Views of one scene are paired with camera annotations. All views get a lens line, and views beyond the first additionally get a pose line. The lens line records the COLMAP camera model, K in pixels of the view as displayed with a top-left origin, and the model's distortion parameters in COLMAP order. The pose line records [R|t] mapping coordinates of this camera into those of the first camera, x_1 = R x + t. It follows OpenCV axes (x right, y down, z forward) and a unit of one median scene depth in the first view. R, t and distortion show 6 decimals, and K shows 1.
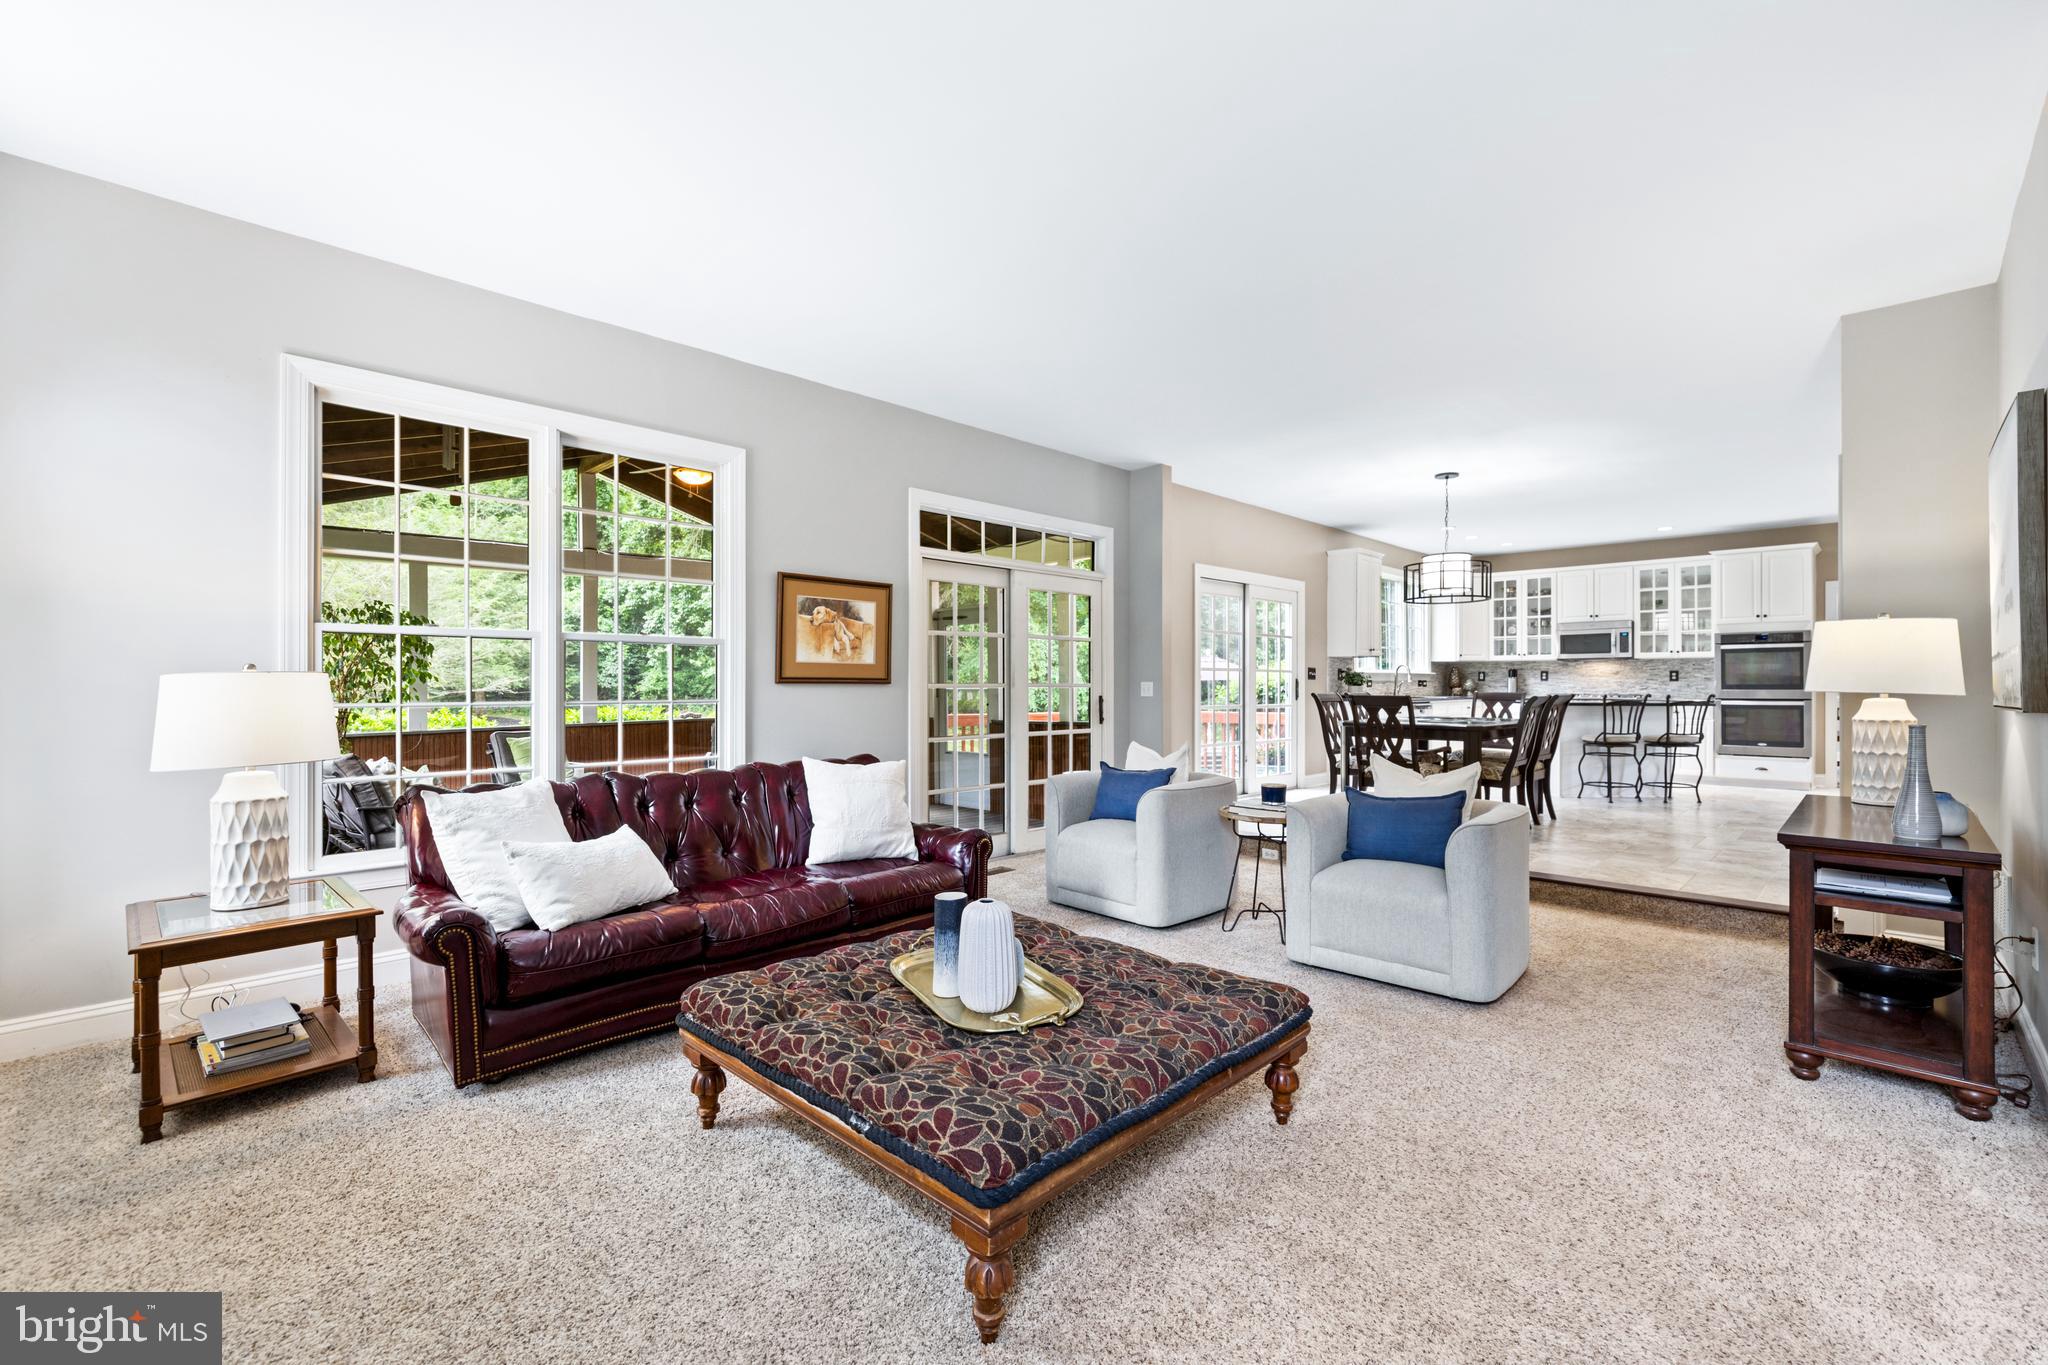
lens RADIAL K [[867.4, 0, 1016.2], [0, 867.4, 689.6], [0, 0, 1]] dist [-0.000774, 0.000209]
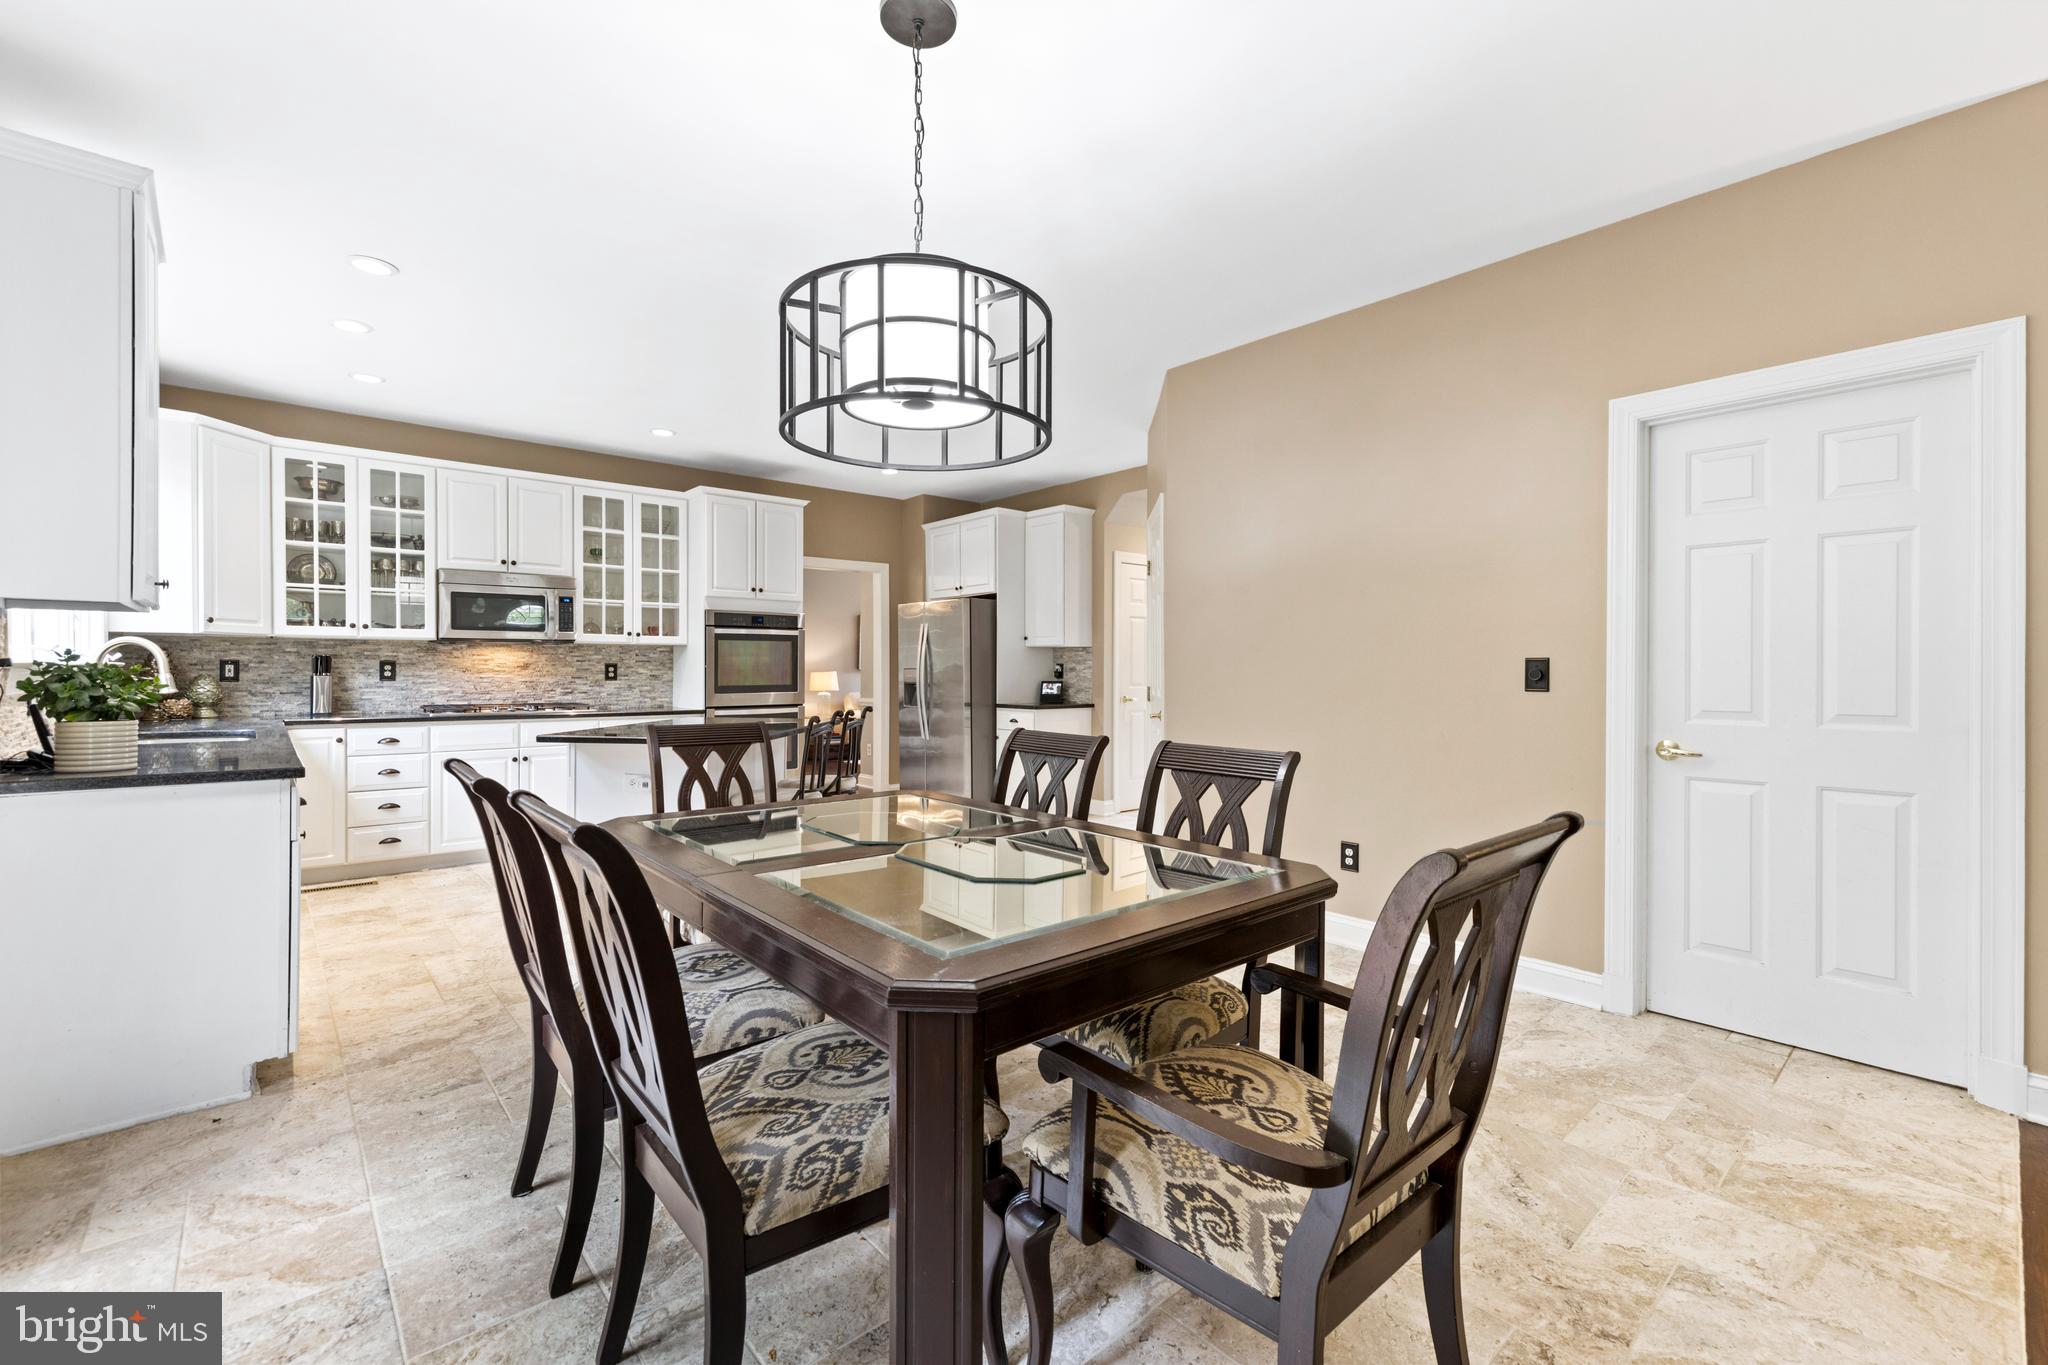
lens RADIAL K [[867.4, 0, 1027.6], [0, 867.4, 676.7], [0, 0, 1]] dist [-0.000774, 0.000209]
pose [[0.049588, -0.009748, 0.998722, 0.153221], [0.004350, 0.999945, 0.009544, -0.018579], [-0.998760, 0.003871, 0.049628, 0.725175]]
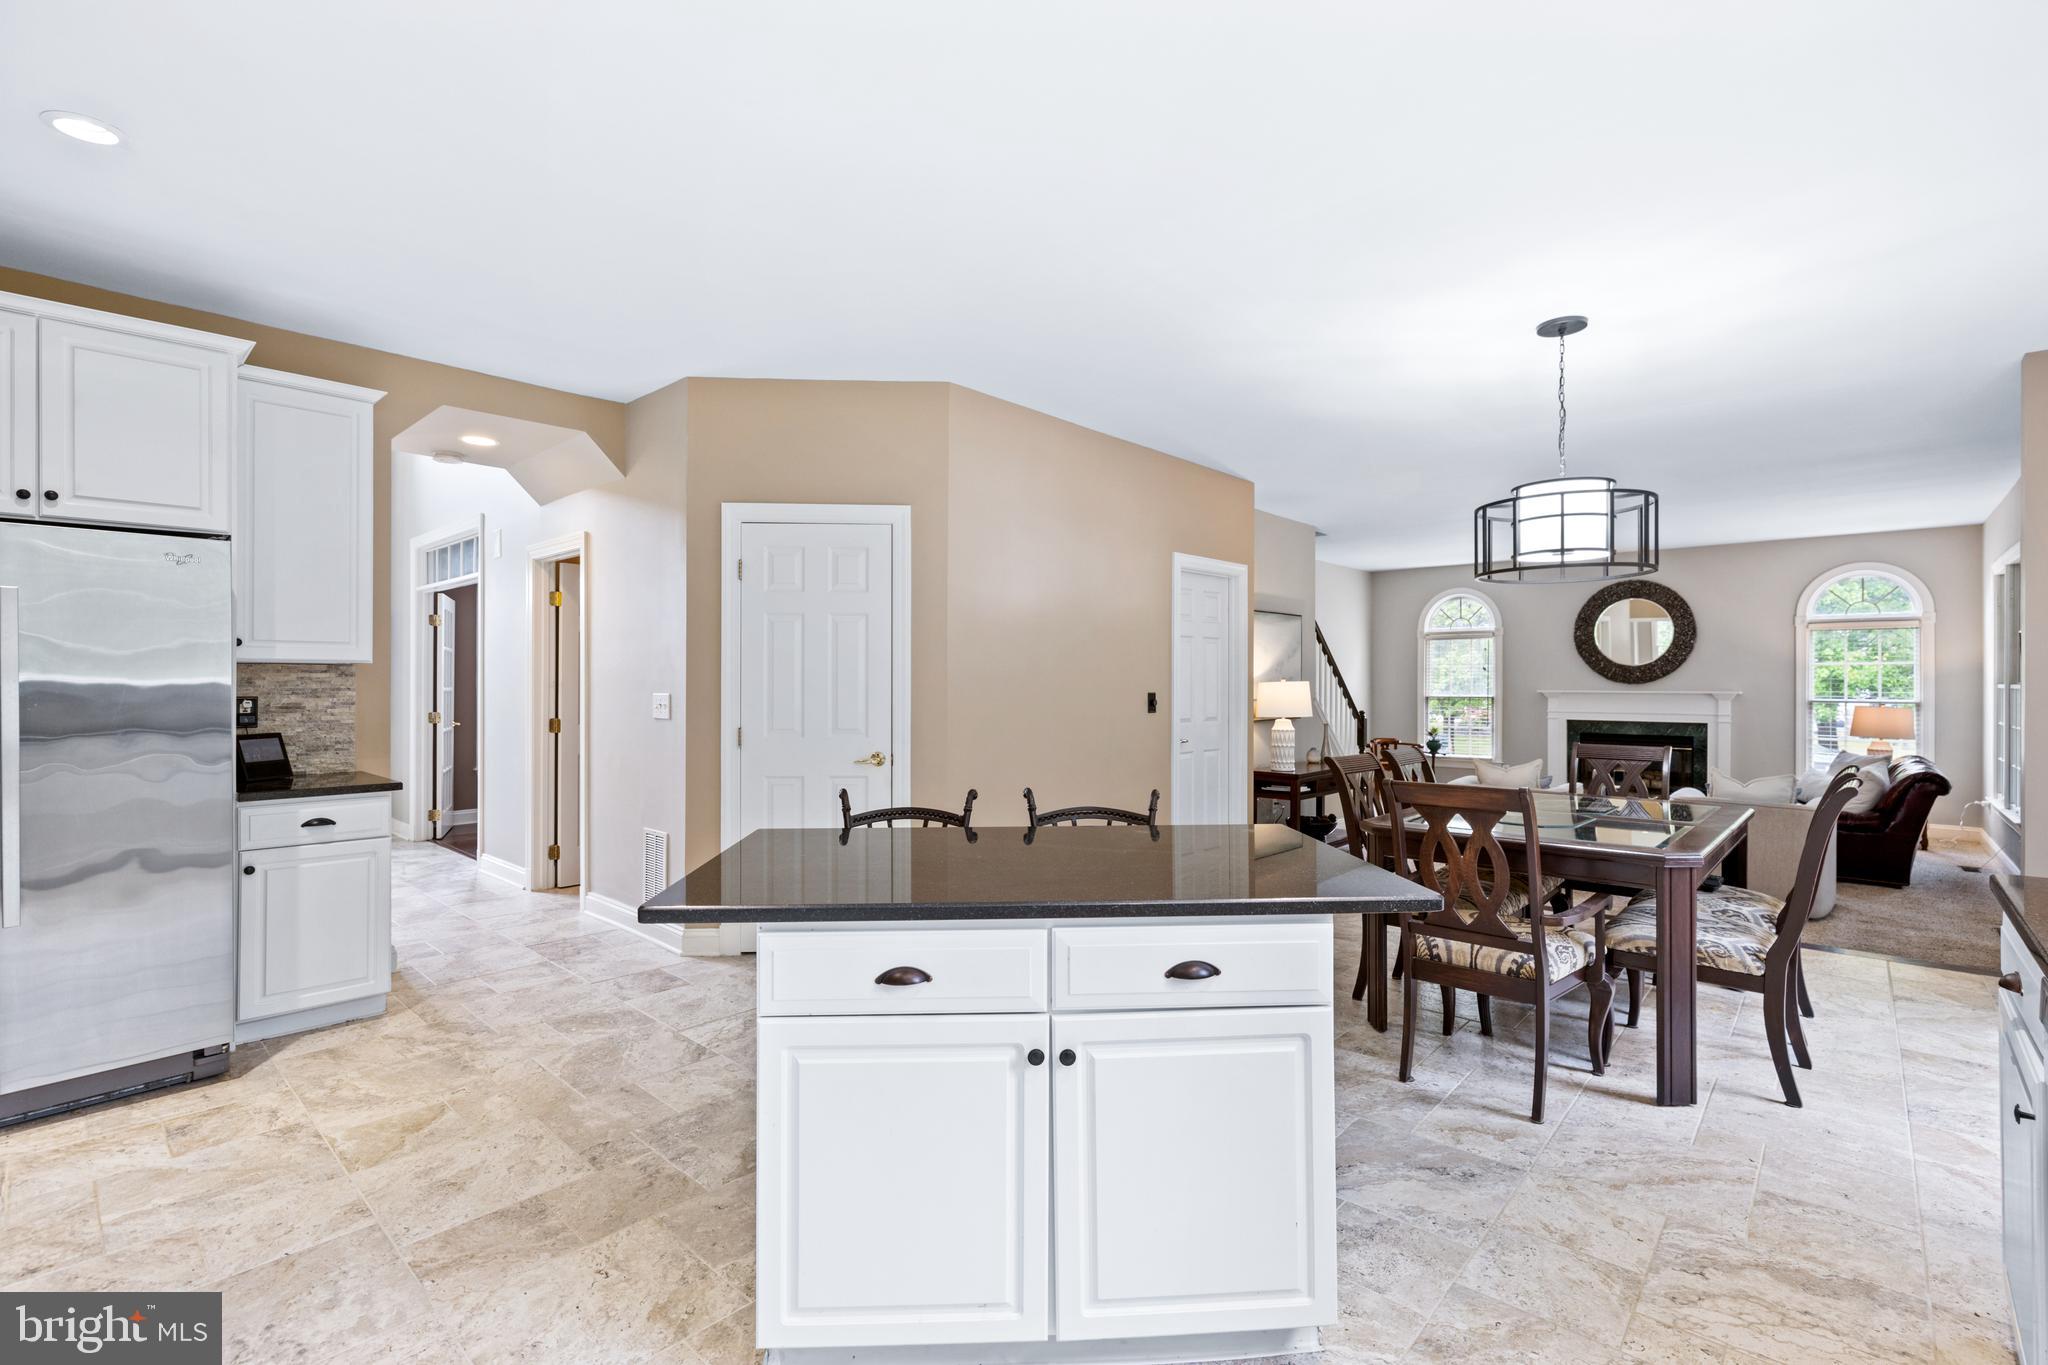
lens RADIAL K [[916.7, 0, 1018.2], [0, 916.7, 686.0], [0, 0, 1]] dist [-0.004294, -0.000914]
pose [[-0.998600, 0.001189, -0.052890, 0.717494], [0.001309, 0.999997, -0.002239, -0.026618], [0.052887, -0.002305, -0.998598, 1.223931]]
